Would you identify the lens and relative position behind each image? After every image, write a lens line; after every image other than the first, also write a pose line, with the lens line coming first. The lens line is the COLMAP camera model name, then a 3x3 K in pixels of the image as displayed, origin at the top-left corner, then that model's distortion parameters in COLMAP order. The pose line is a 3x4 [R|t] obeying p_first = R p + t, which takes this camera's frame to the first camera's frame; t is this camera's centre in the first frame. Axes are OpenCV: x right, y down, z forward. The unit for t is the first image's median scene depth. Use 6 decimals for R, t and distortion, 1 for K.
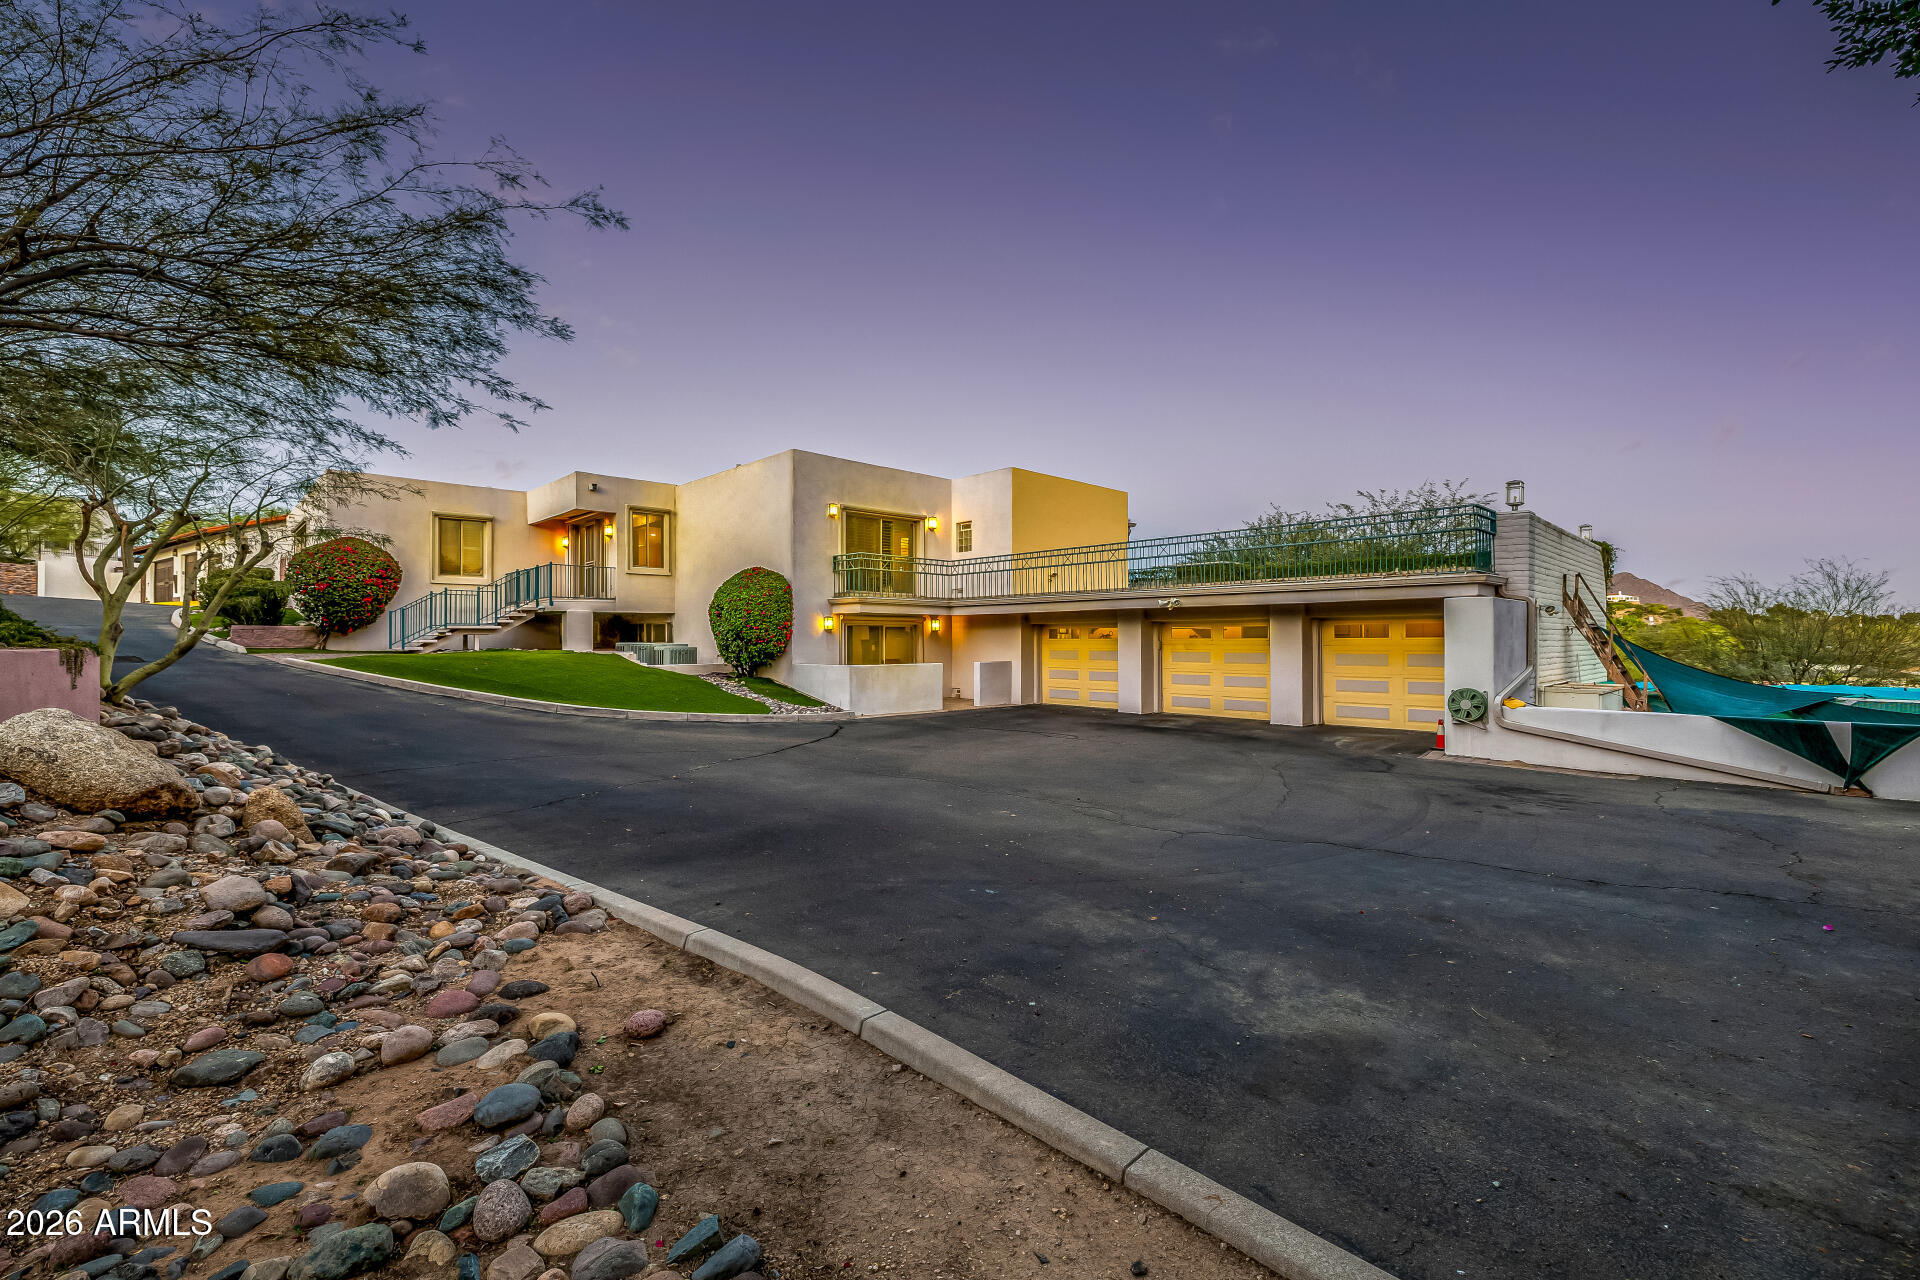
lens RADIAL K [[803.1, 0, 956.3], [0, 803.1, 644.7], [0, 0, 1]] dist [0.000354, -0.000302]
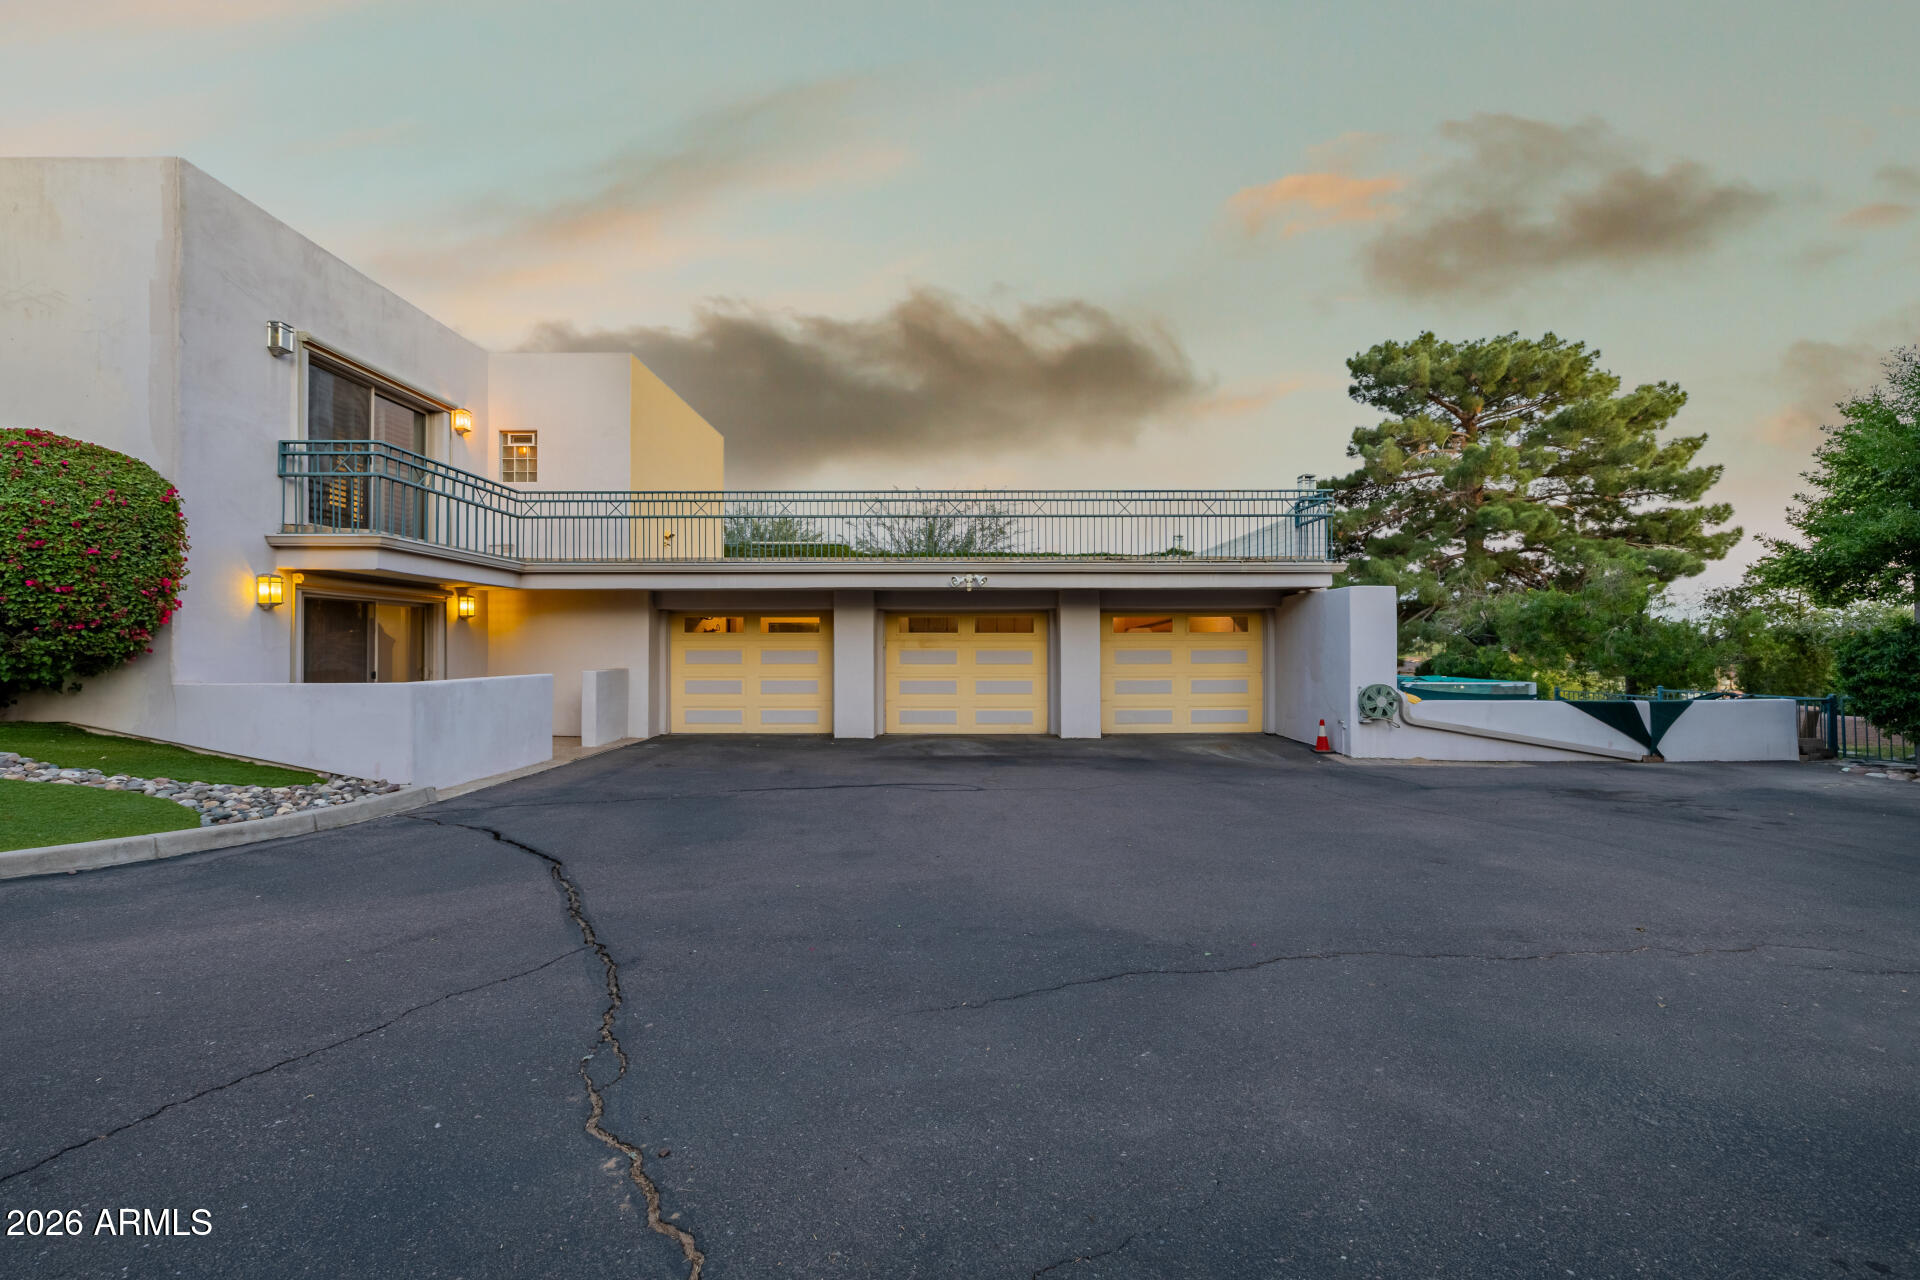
lens RADIAL K [[803.1, 0, 956.3], [0, 803.1, 644.7], [0, 0, 1]] dist [0.000354, -0.000302]
pose [[0.690617, 0.001235, 0.723220, -0.216122], [0.003323, 0.999983, -0.004881, 0.007002], [-0.723213, 0.005774, 0.690601, 0.417904]]
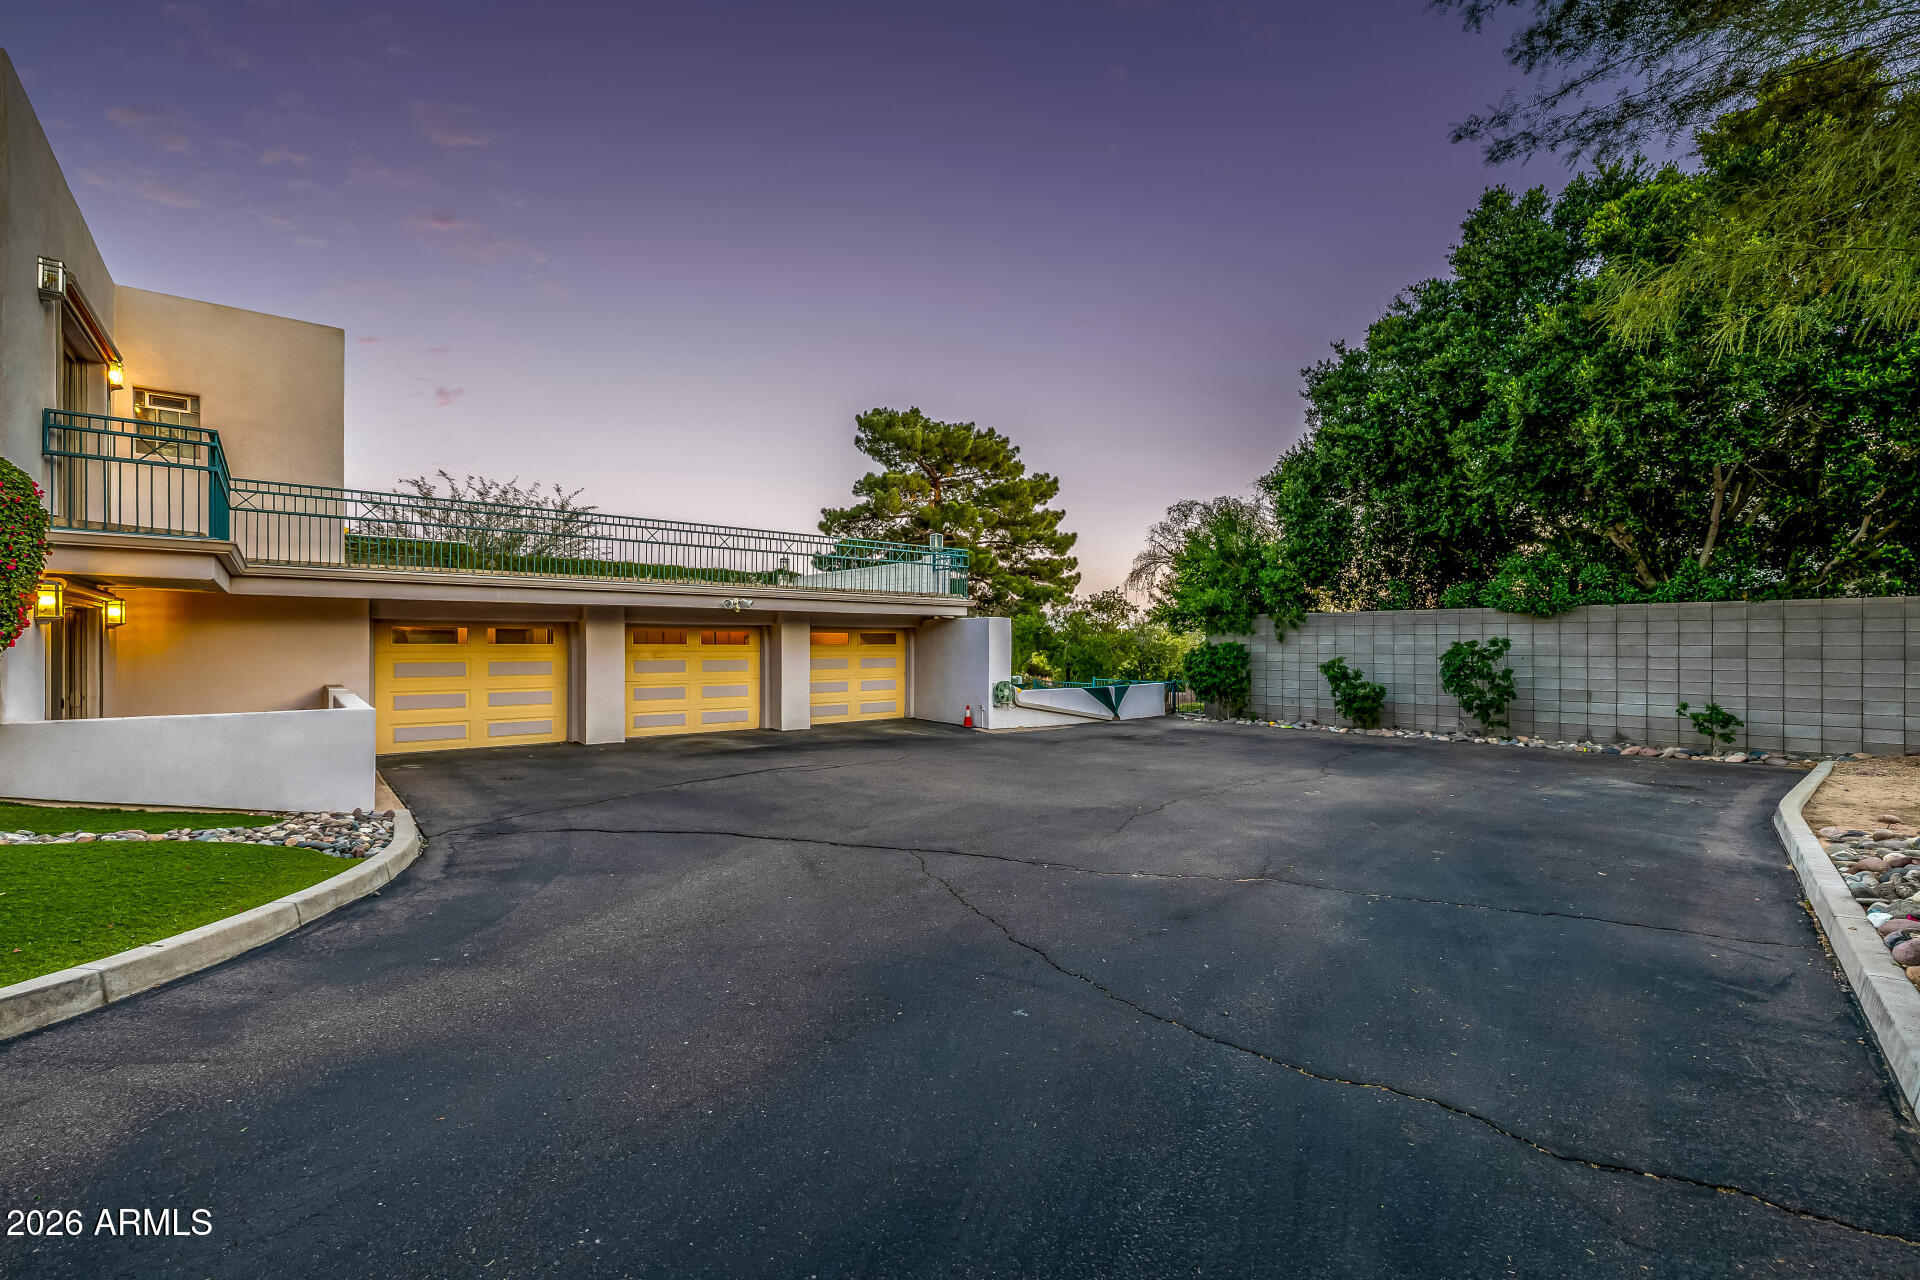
lens RADIAL K [[803.1, 0, 956.3], [0, 803.1, 644.7], [0, 0, 1]] dist [0.000354, -0.000302]
pose [[0.075703, -0.000116, 0.997130, -0.474292], [0.000364, 1.000000, 0.000088, -0.006395], [-0.997130, 0.000357, 0.075703, 0.573018]]
